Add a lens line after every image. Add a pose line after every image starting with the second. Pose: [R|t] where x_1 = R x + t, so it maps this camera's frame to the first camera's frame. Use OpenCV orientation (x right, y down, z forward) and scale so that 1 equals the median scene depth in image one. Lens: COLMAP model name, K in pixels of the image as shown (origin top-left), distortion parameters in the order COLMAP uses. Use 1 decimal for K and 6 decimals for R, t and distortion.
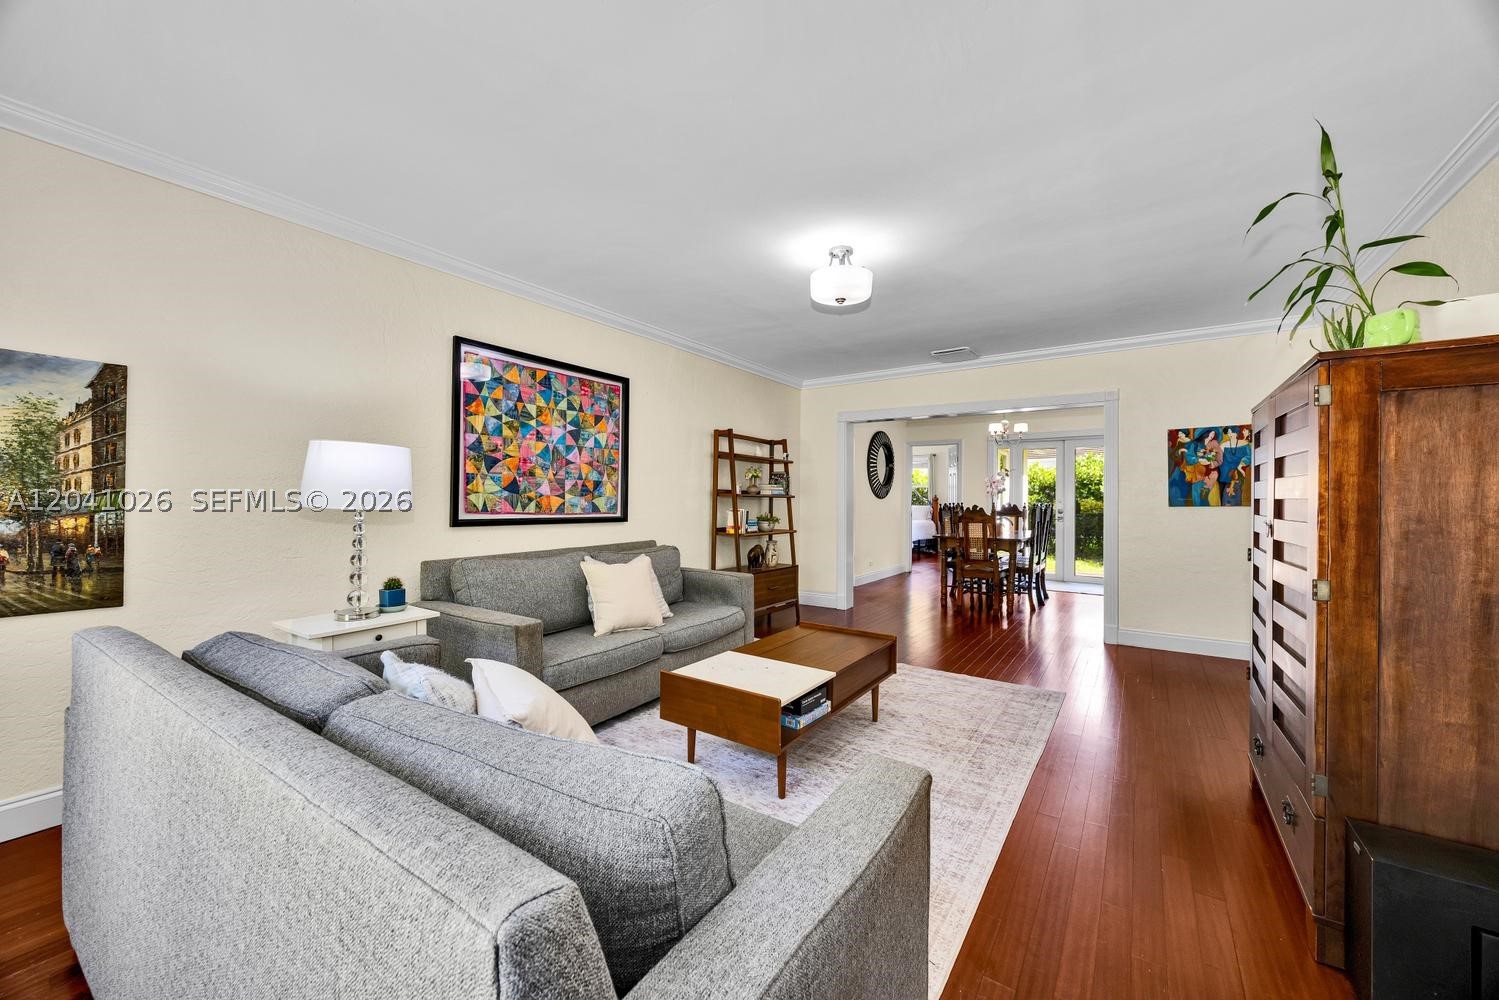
lens RADIAL K [[574.5, 0, 745.7], [0, 574.5, 501.5], [0, 0, 1]] dist [0.002055, 0.000092]
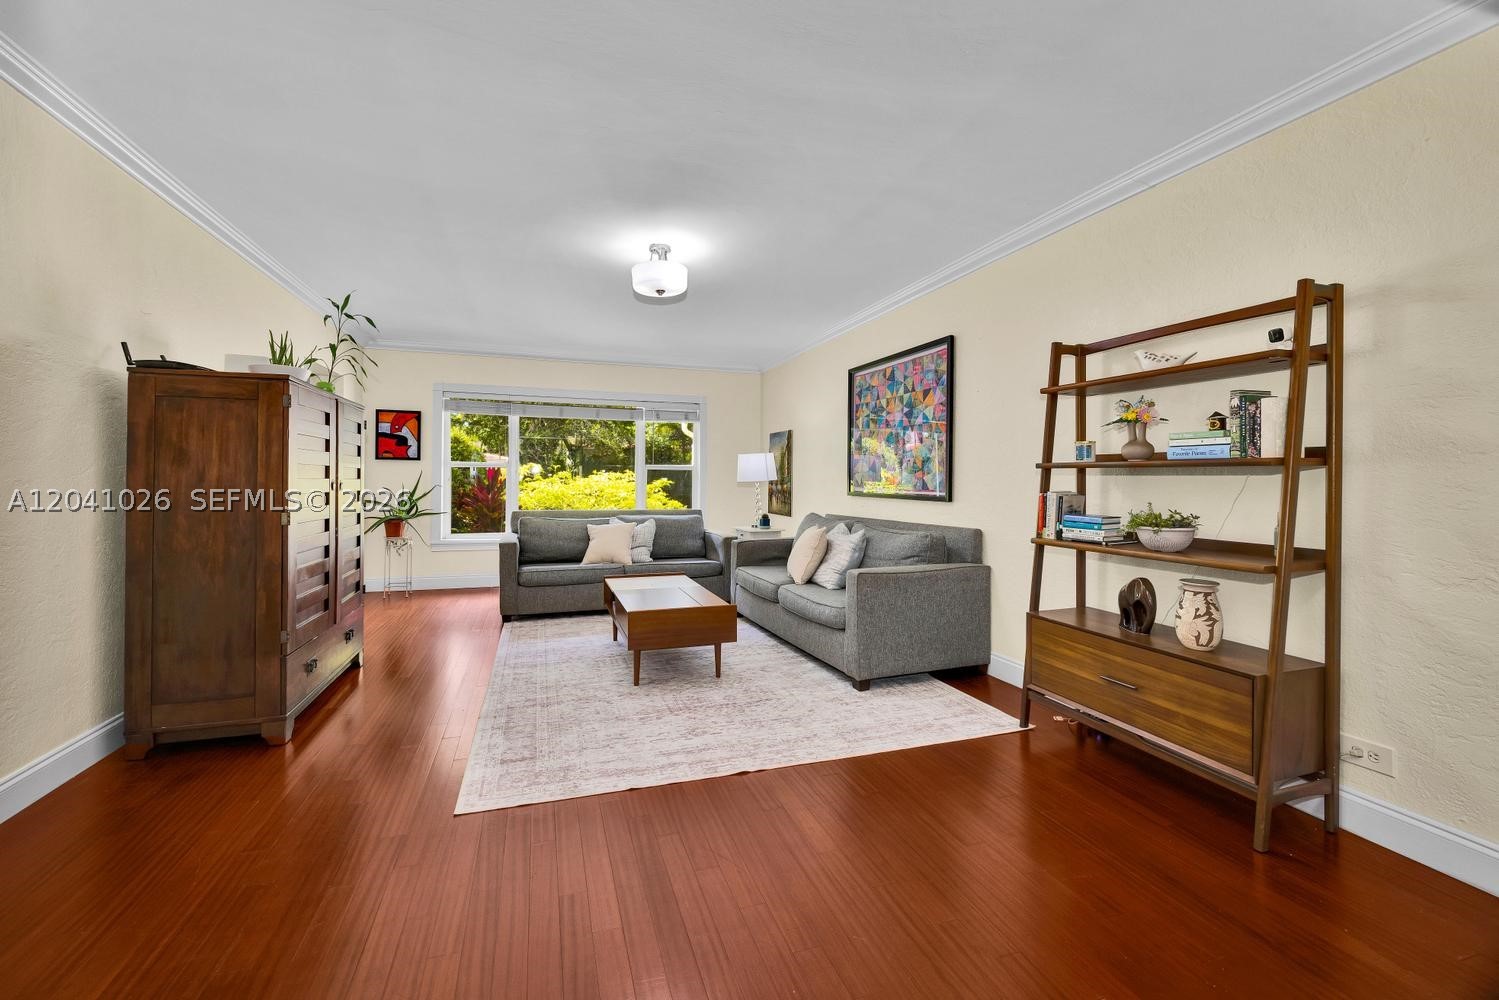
lens RADIAL K [[648.4, 0, 746.9], [0, 648.4, 485.3], [0, 0, 1]] dist [-0.001608, -0.000024]
pose [[-0.617522, -0.005851, -0.786532, 0.828985], [-0.014202, 0.999892, 0.003712, 0.012281], [0.786426, 0.013462, -0.617538, 1.518894]]
